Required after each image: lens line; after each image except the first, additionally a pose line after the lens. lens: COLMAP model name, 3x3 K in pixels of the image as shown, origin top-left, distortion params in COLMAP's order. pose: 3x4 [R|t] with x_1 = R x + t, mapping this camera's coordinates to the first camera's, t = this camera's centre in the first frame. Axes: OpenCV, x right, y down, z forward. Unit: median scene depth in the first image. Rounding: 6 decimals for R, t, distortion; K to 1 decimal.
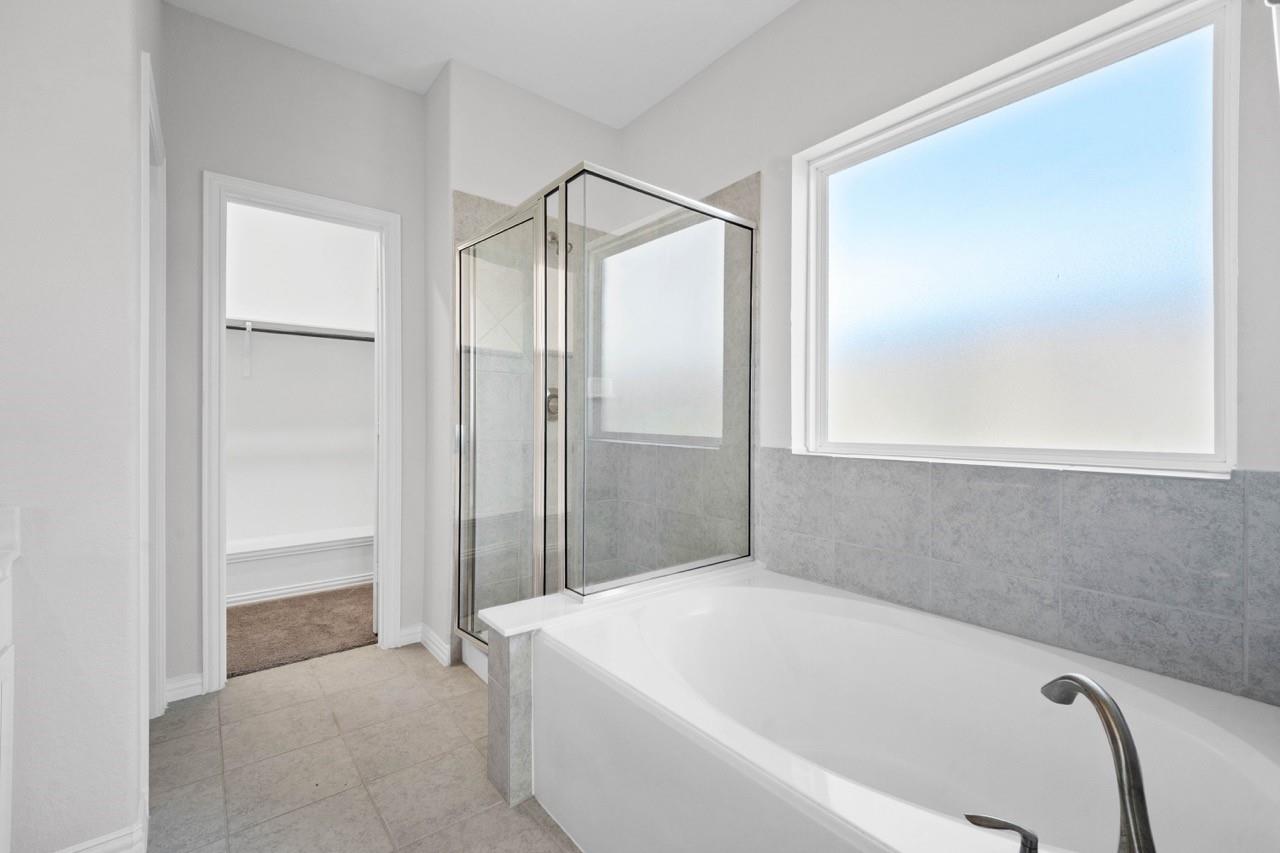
lens RADIAL K [[539.9, 0, 643.5], [0, 539.9, 424.3], [0, 0, 1]] dist [-0.001649, -0.002257]
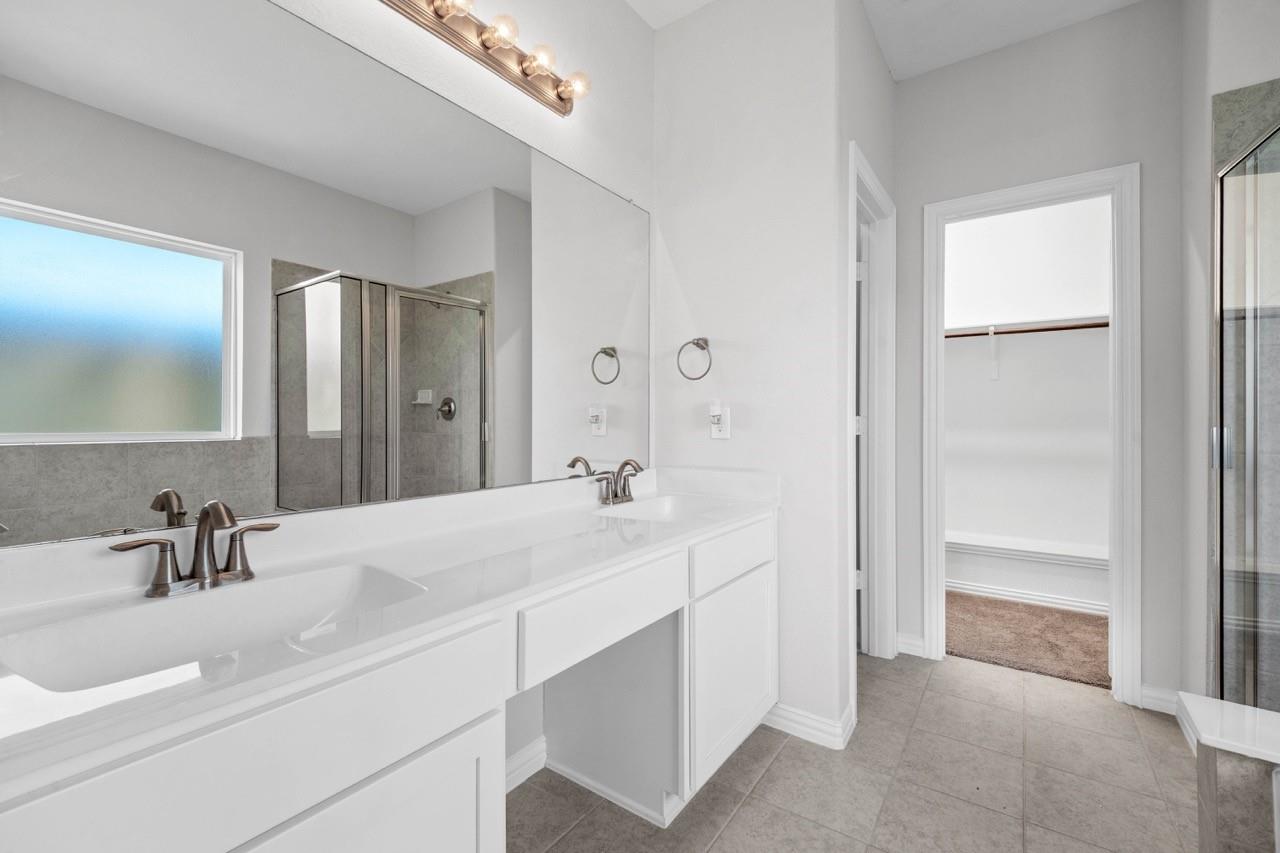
lens RADIAL K [[539.9, 0, 639.7], [0, 539.9, 419.1], [0, 0, 1]] dist [-0.001649, -0.002257]
pose [[0.265838, -0.003553, -0.964011, 0.123525], [-0.008448, 0.999946, -0.006015, 0.001638], [0.963981, 0.009743, 0.265793, 0.088763]]
